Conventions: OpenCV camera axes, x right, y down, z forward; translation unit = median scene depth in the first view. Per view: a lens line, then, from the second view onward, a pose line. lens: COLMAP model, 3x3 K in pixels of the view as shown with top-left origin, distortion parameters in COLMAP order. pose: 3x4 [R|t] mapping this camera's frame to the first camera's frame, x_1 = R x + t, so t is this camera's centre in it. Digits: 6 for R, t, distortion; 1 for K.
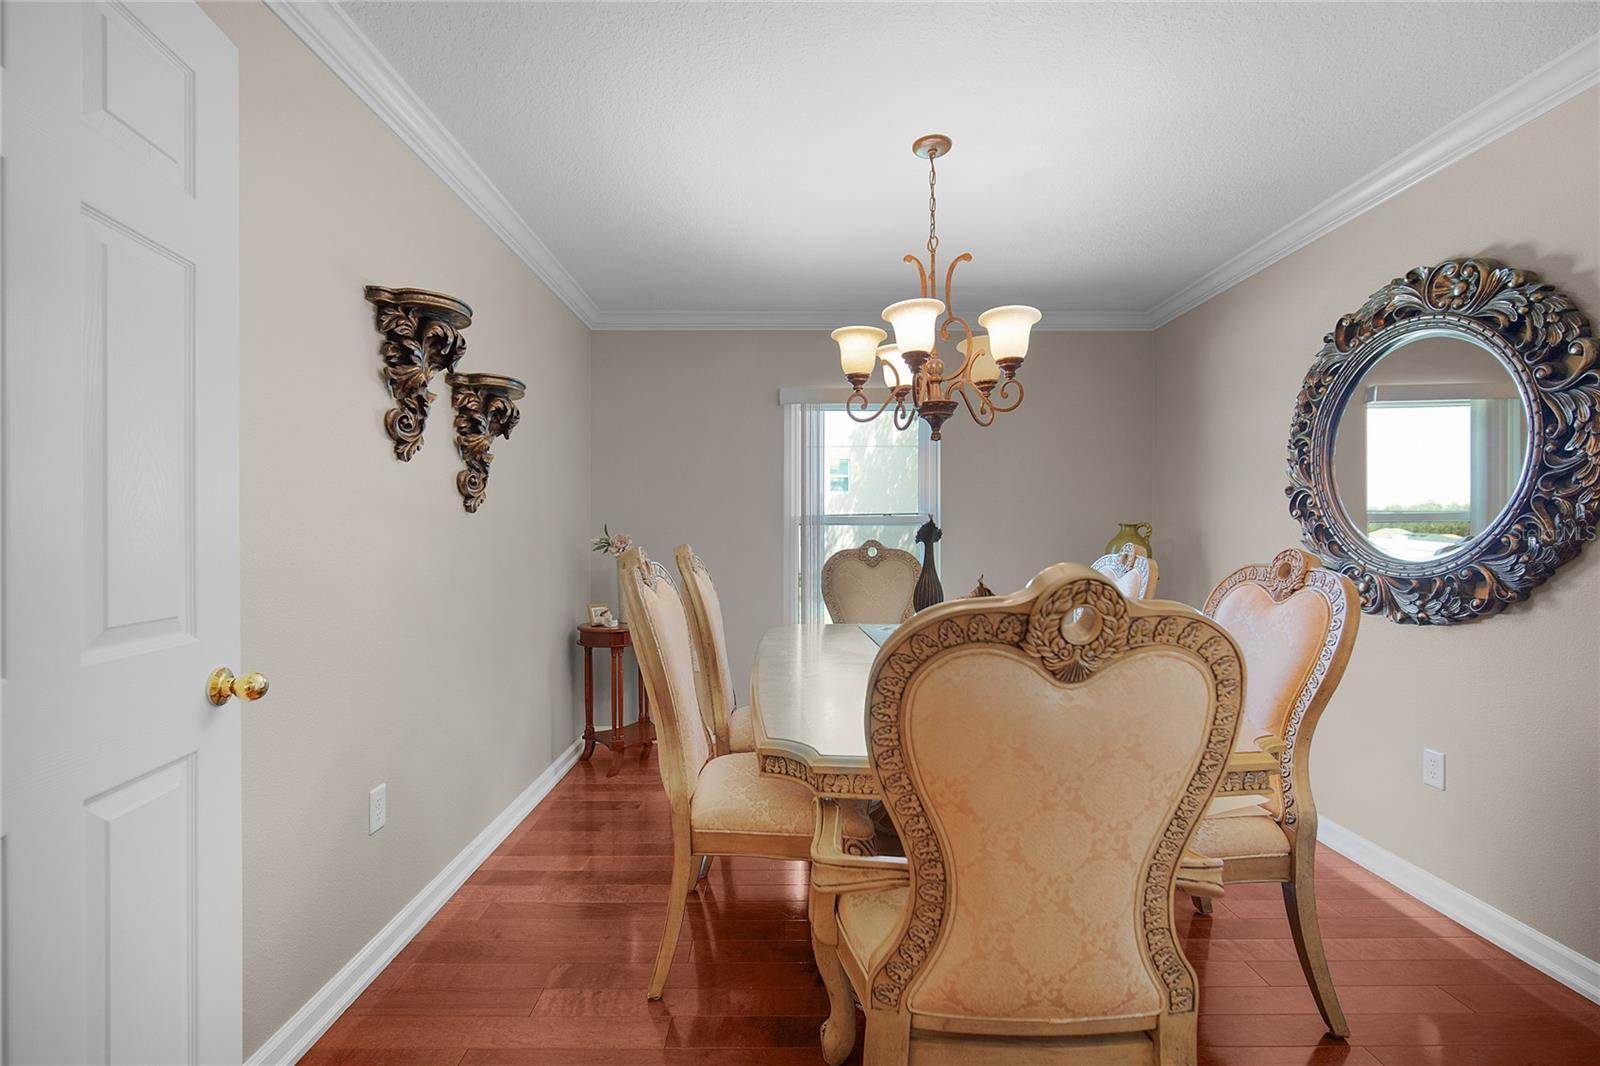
lens RADIAL K [[706.7, 0, 785.8], [0, 706.7, 535.9], [0, 0, 1]] dist [-0.013742, 0.004952]
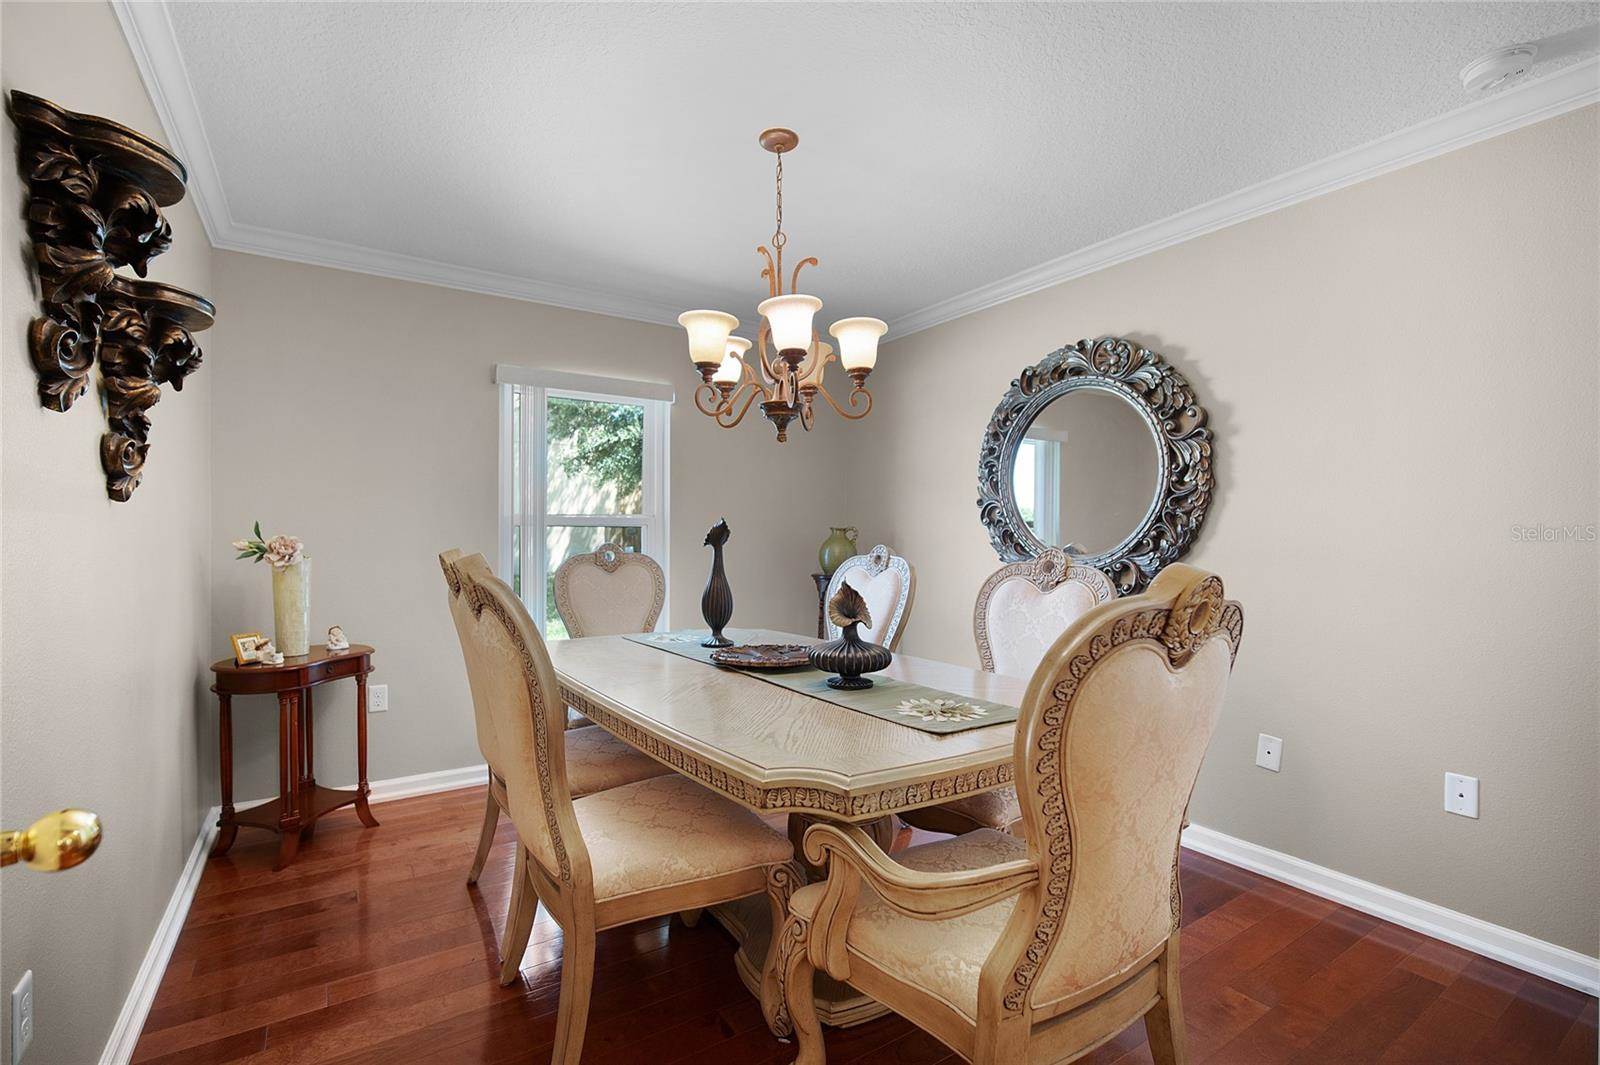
lens RADIAL K [[716.7, 0, 793.0], [0, 716.7, 542.5], [0, 0, 1]] dist [-0.011134, 0.001301]
pose [[0.839178, -0.001972, 0.543853, -0.346200], [-0.001045, 0.999986, 0.005239, -0.000065], [-0.543855, -0.004964, 0.839164, 0.170645]]
